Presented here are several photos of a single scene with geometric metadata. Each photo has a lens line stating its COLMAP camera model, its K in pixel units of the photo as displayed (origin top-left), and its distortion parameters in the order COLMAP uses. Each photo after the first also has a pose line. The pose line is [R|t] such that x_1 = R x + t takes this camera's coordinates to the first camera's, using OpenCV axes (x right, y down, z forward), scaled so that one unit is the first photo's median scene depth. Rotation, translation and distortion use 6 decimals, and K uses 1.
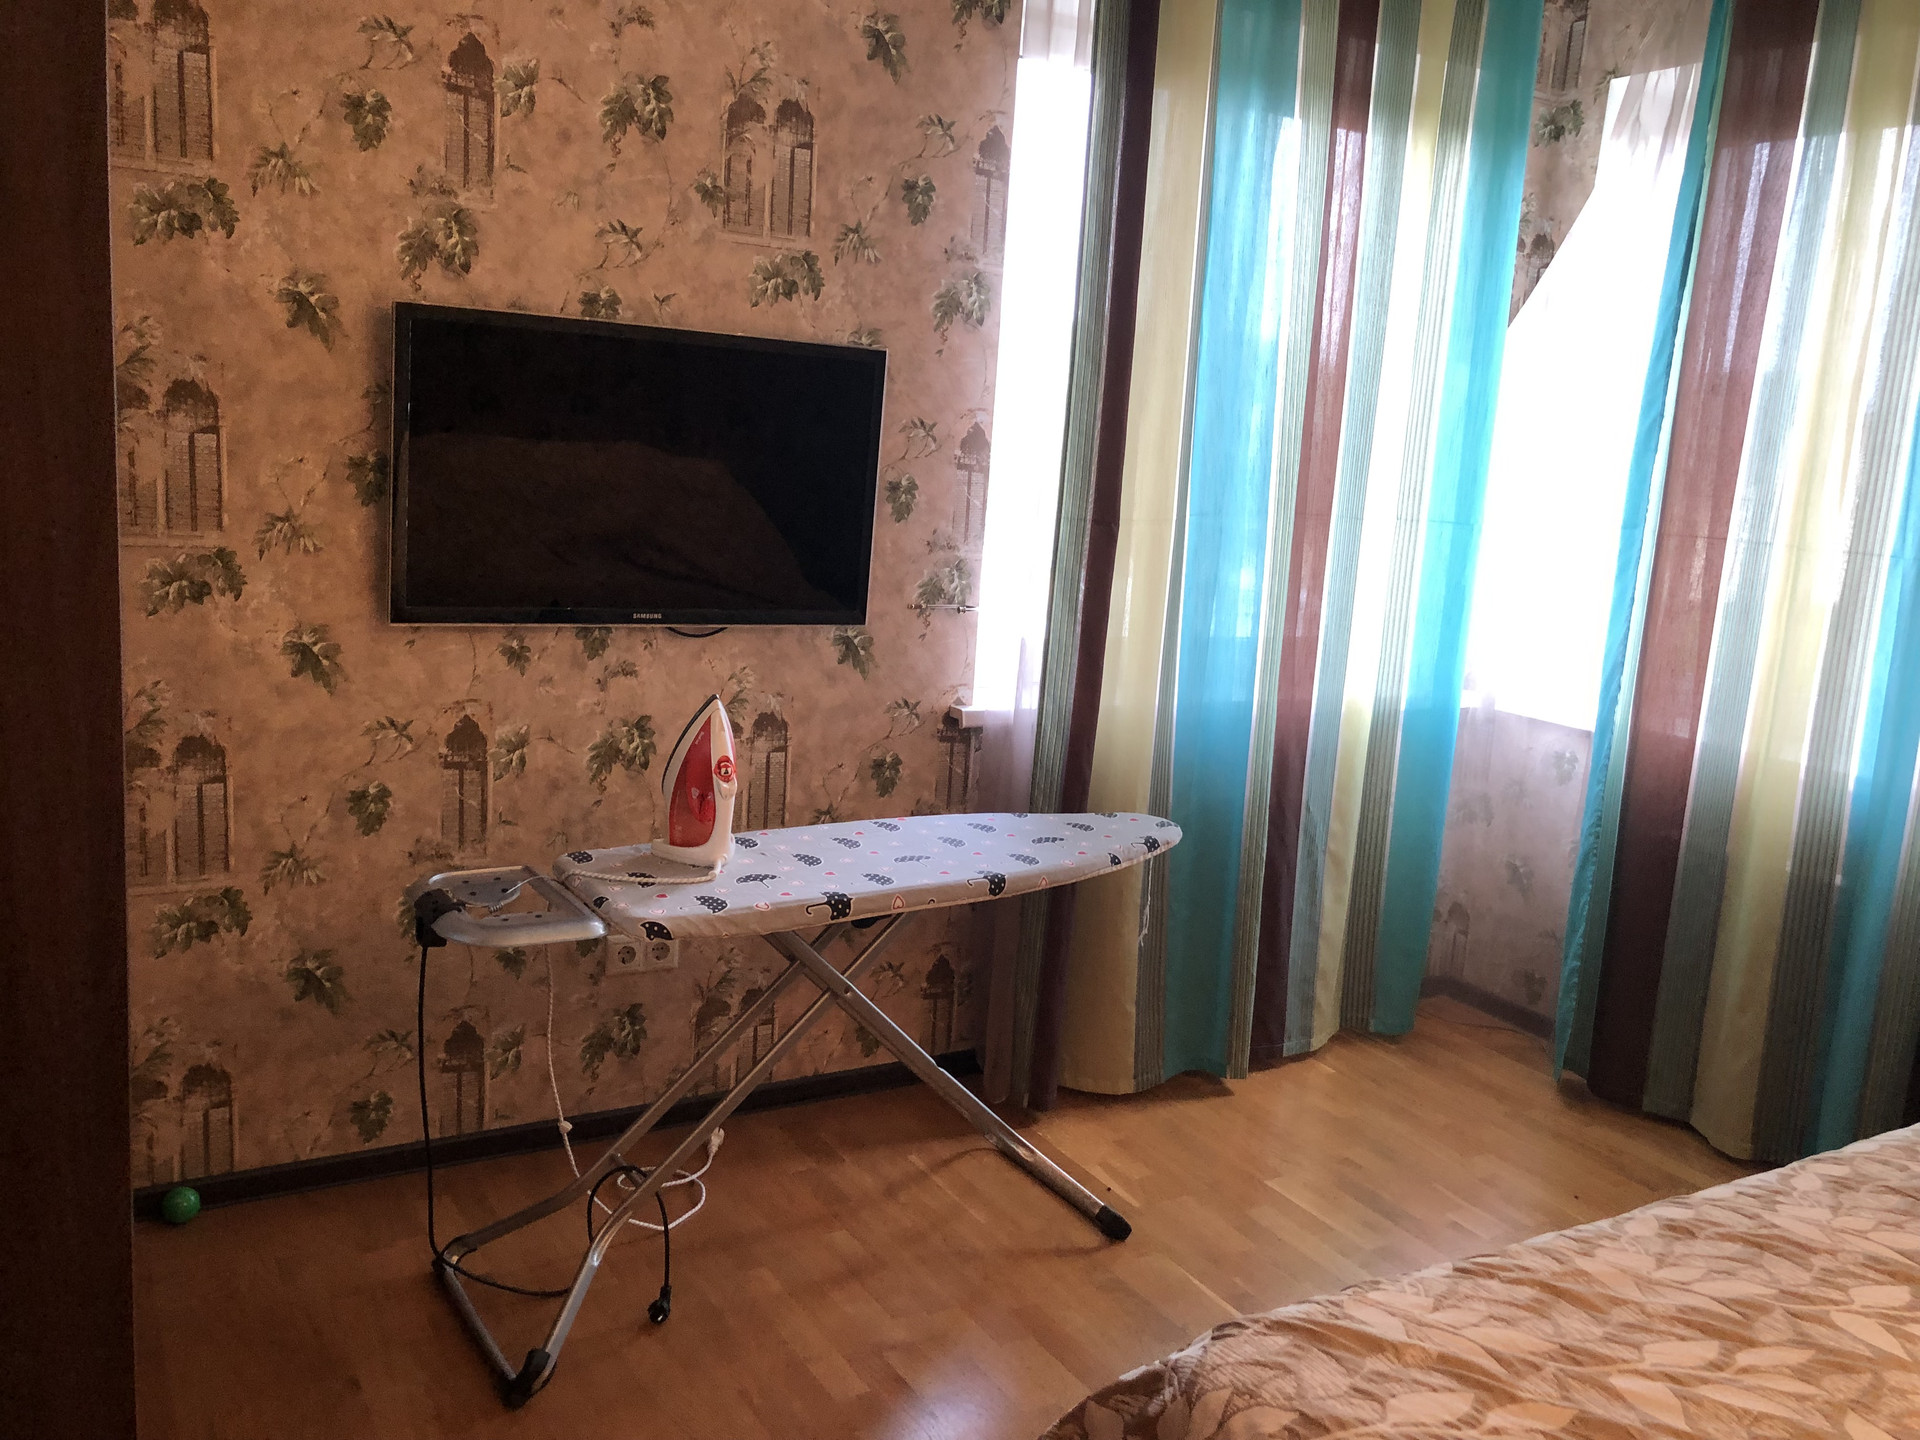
lens RADIAL K [[1589.8, 0, 960.0], [0, 1589.8, 720.0], [0, 0, 1]] dist [0.002940, 0.011841]
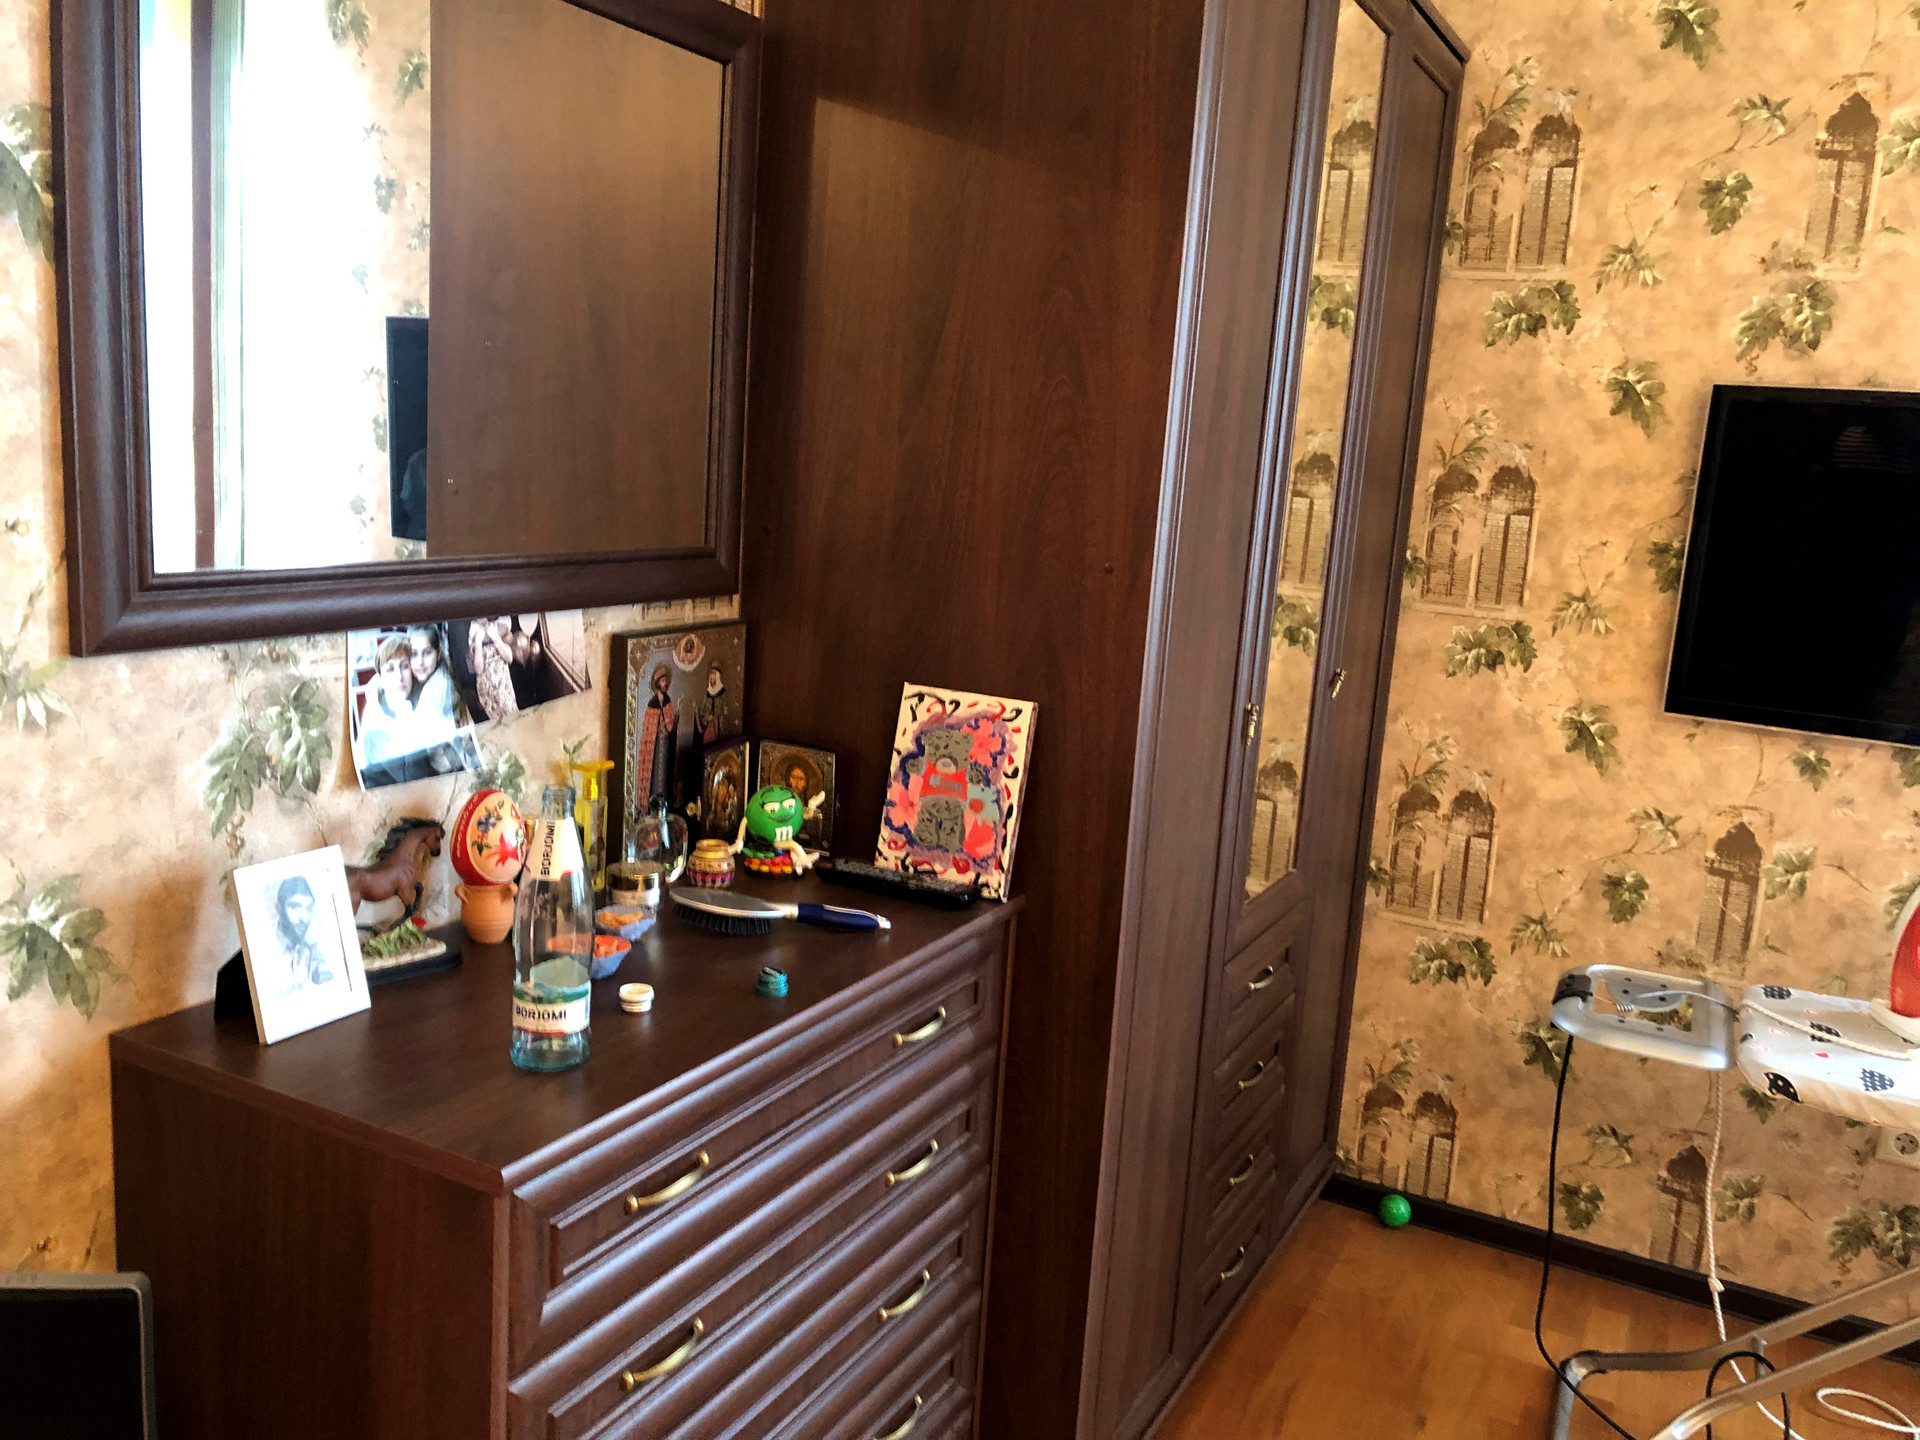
lens RADIAL K [[1590.0, 0, 958.9], [0, 1590.0, 733.4], [0, 0, 1]] dist [-0.002924, 0.010020]
pose [[0.514376, 0.127594, -0.848020, 0.249748], [-0.182726, 0.982468, 0.036988, -0.005105], [0.837872, 0.135929, 0.528672, 0.125576]]
